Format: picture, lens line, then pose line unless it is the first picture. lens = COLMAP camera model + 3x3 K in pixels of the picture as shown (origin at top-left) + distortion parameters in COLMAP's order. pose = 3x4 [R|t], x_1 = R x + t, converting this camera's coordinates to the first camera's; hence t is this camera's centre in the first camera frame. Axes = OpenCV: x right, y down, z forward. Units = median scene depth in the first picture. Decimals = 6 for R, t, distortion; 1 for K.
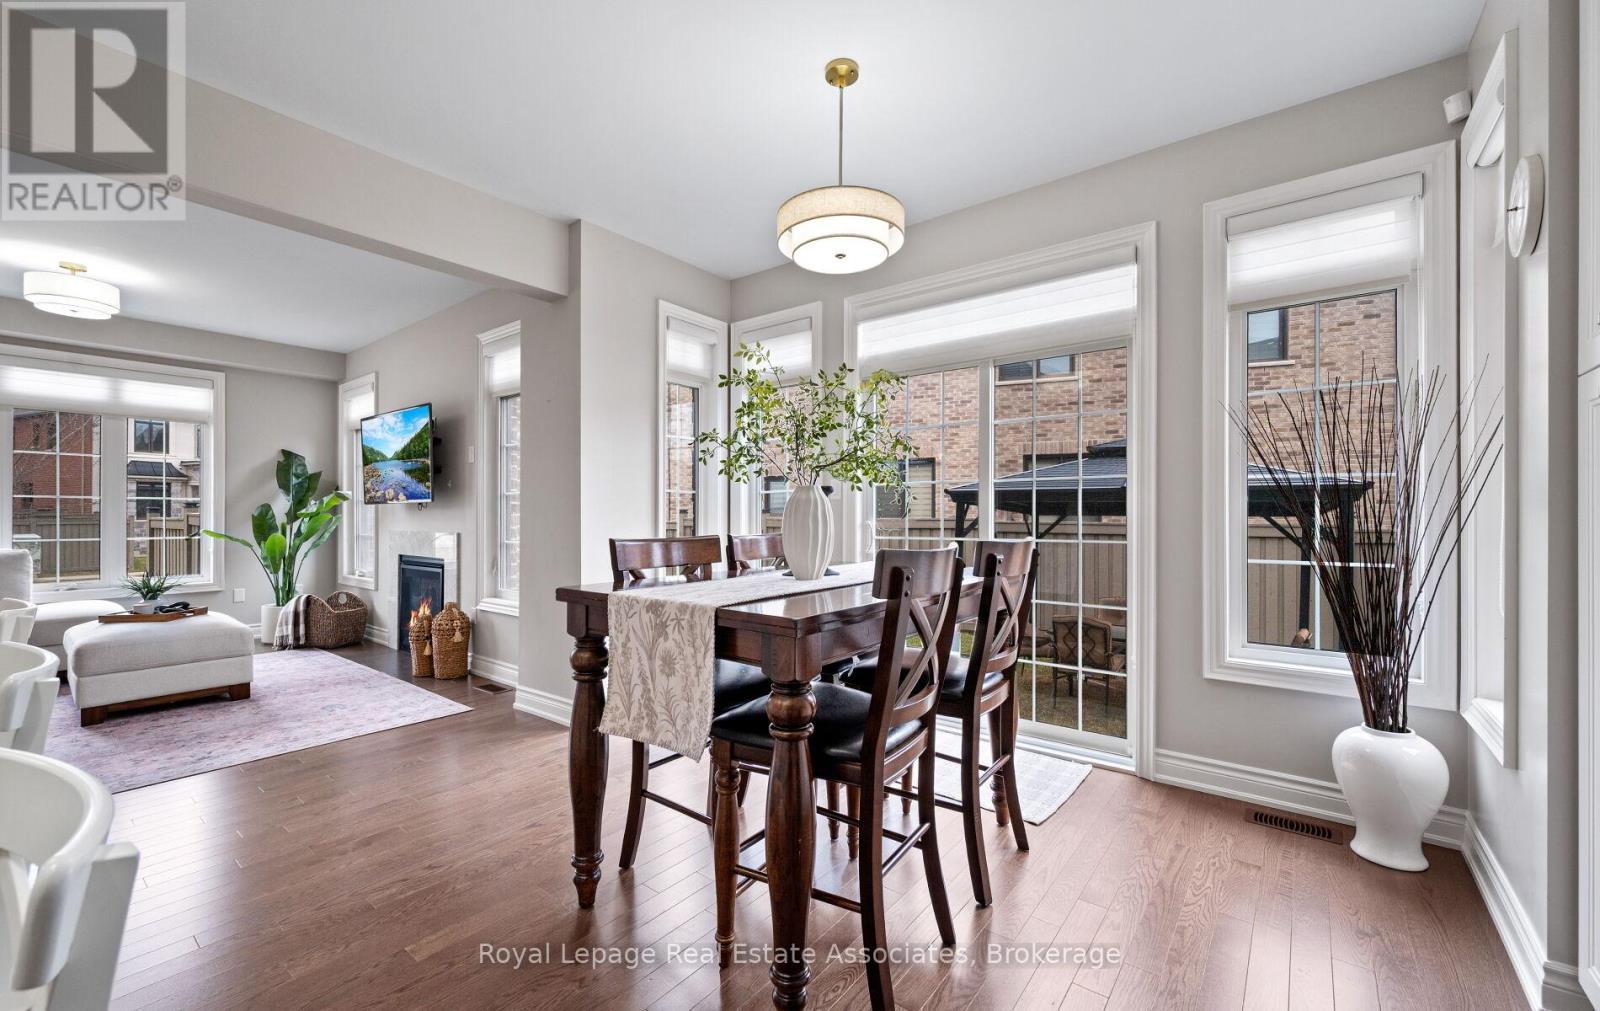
lens RADIAL K [[638.0, 0, 785.8], [0, 638.0, 518.0], [0, 0, 1]] dist [0.003094, -0.000872]
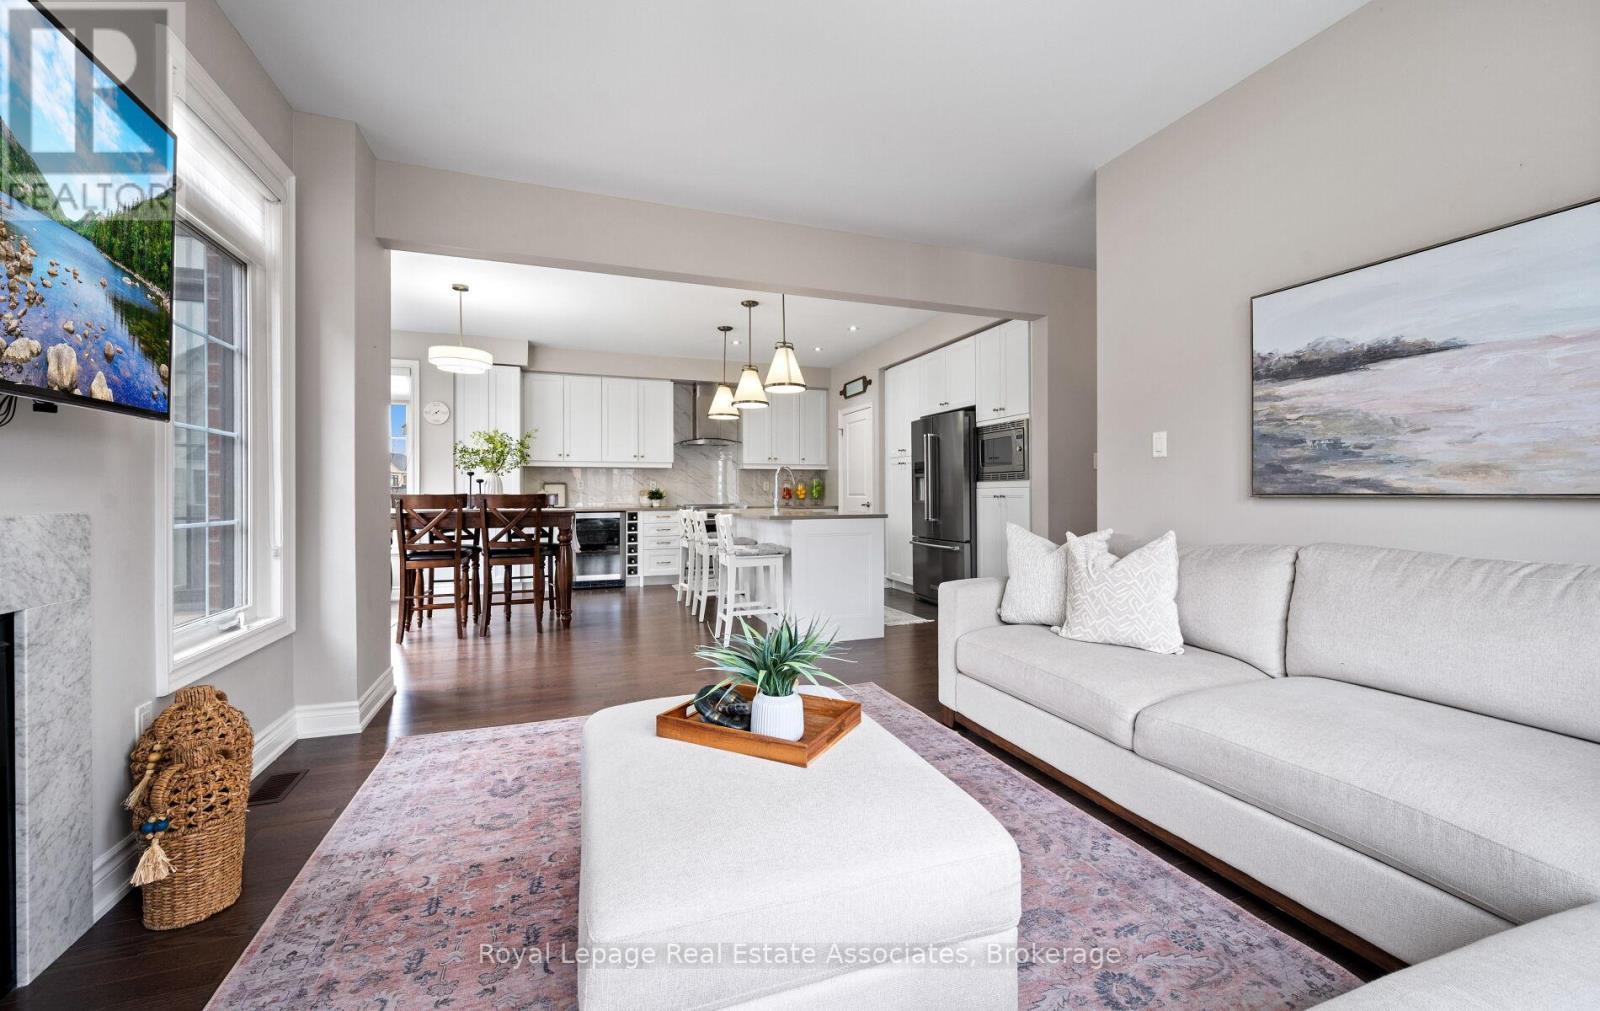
lens RADIAL K [[638.0, 0, 802.3], [0, 638.0, 494.3], [0, 0, 1]] dist [0.003094, -0.000872]
pose [[-0.856319, 0.000332, 0.516447, -1.232299], [0.001313, 0.999998, 0.001534, 0.013127], [-0.516446, 0.001992, -0.856318, 1.341357]]
